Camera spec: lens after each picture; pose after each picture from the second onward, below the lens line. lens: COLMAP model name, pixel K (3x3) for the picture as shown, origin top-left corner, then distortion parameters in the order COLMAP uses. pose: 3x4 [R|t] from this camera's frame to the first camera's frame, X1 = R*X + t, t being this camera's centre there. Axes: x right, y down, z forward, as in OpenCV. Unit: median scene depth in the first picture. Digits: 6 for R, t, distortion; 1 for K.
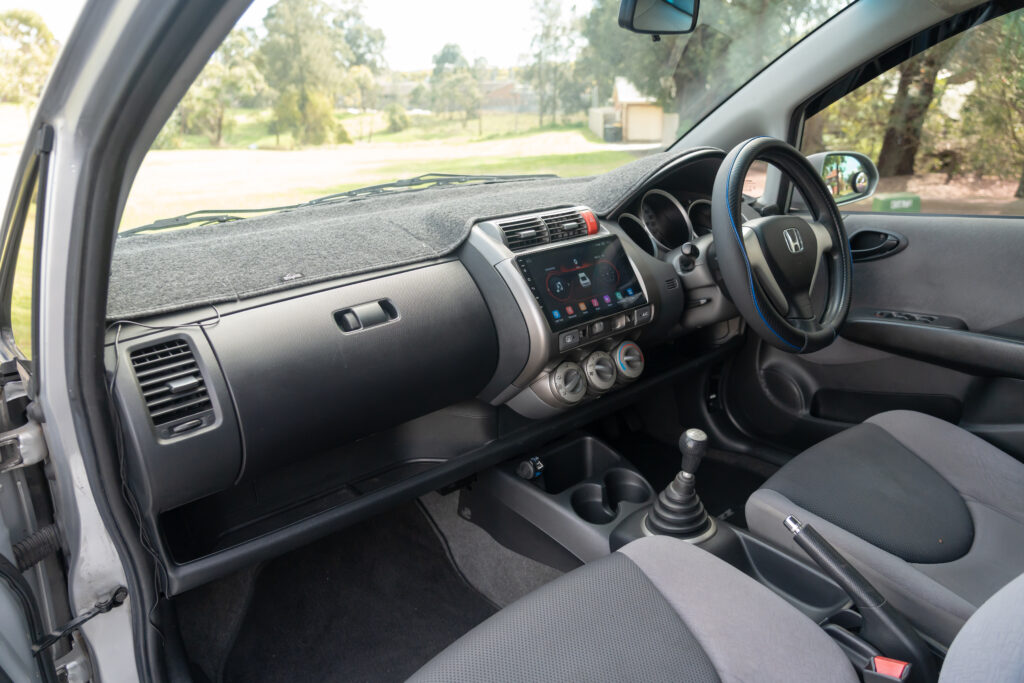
lens RADIAL K [[719.4, 0, 520.8], [0, 719.4, 339.3], [0, 0, 1]] dist [-0.012475, -0.007442]
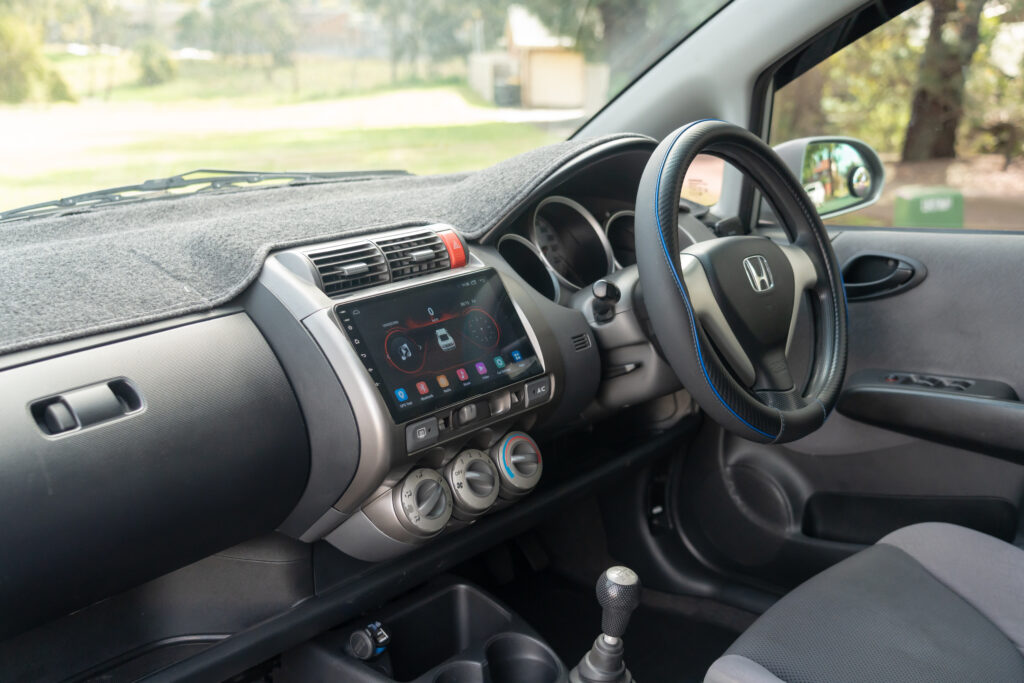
lens RADIAL K [[1155.4, 0, 531.0], [0, 1155.4, 336.1], [0, 0, 1]] dist [0.047504, 0.000000]
pose [[0.989971, -0.018034, 0.140111, 0.017808], [0.027895, 0.997244, -0.068743, -0.011219], [-0.138486, 0.071962, 0.987747, -0.030720]]
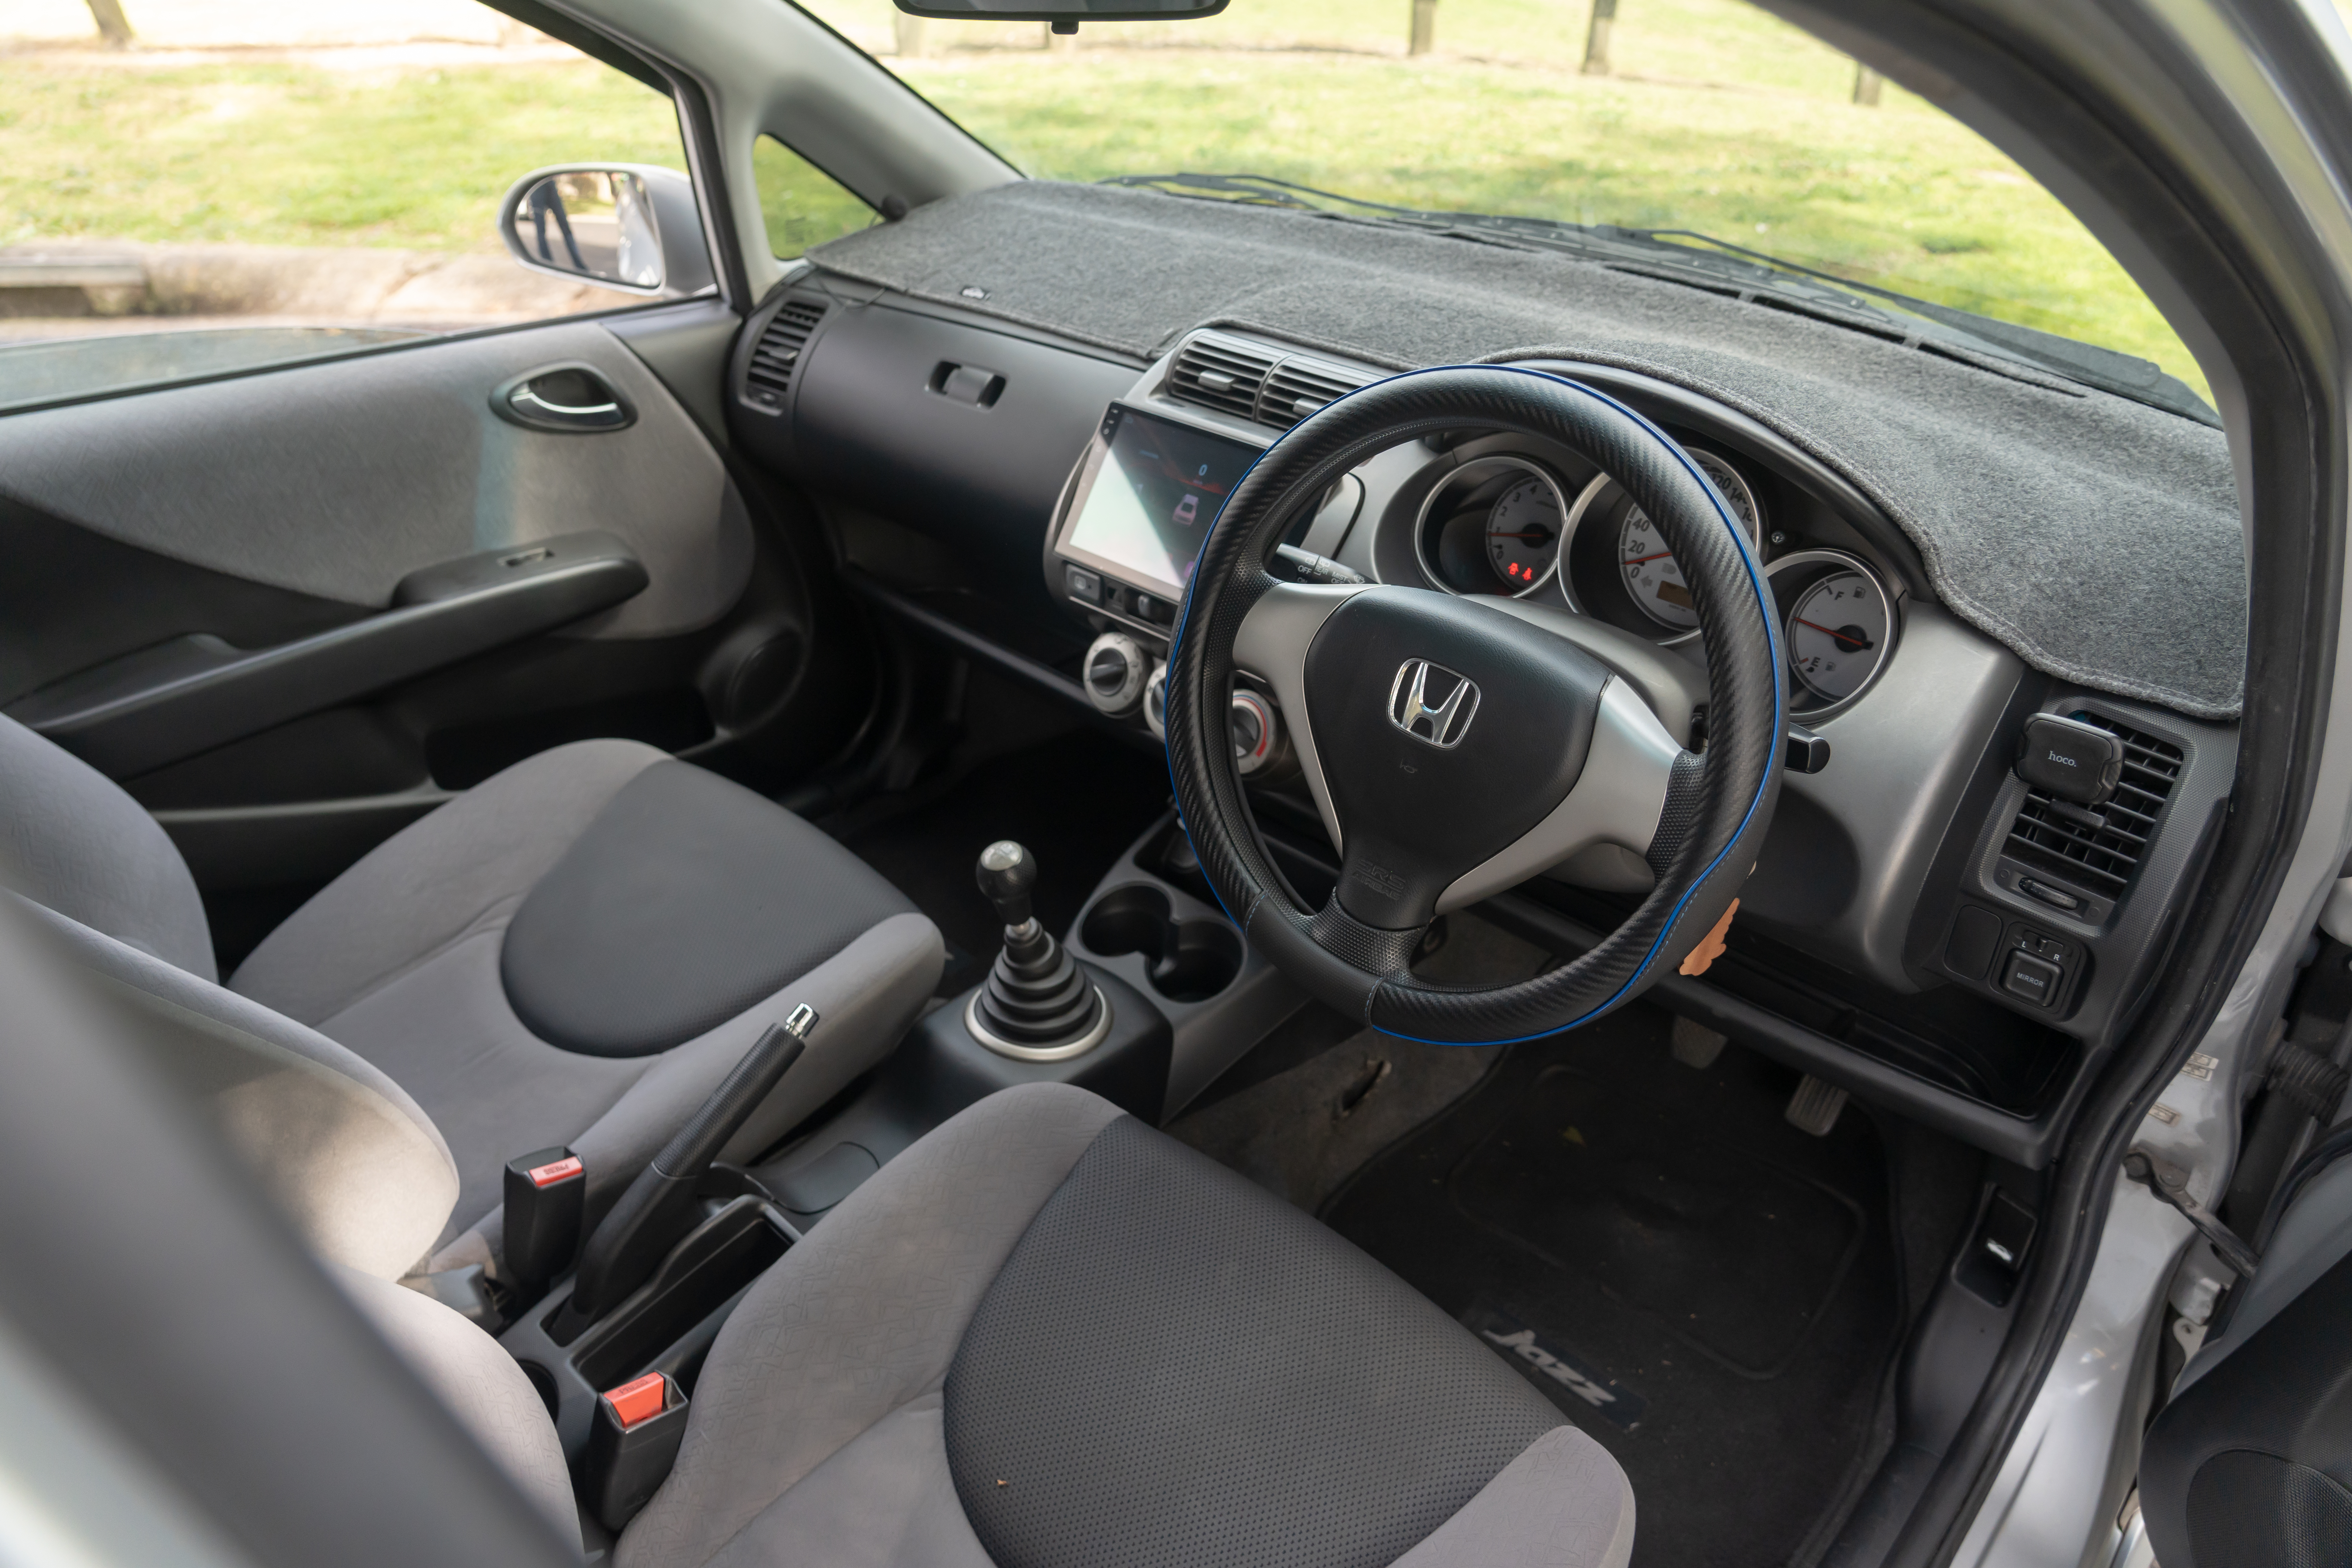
lens RADIAL K [[1585.8, 0, 1181.1], [0, 1585.8, 791.7], [0, 0, 1]] dist [-0.028564, 0.018565]
pose [[0.097151, 0.563451, -0.820417, 0.962664], [-0.319998, 0.798231, 0.510321, -0.427725], [0.942424, 0.212954, 0.257852, 0.697701]]
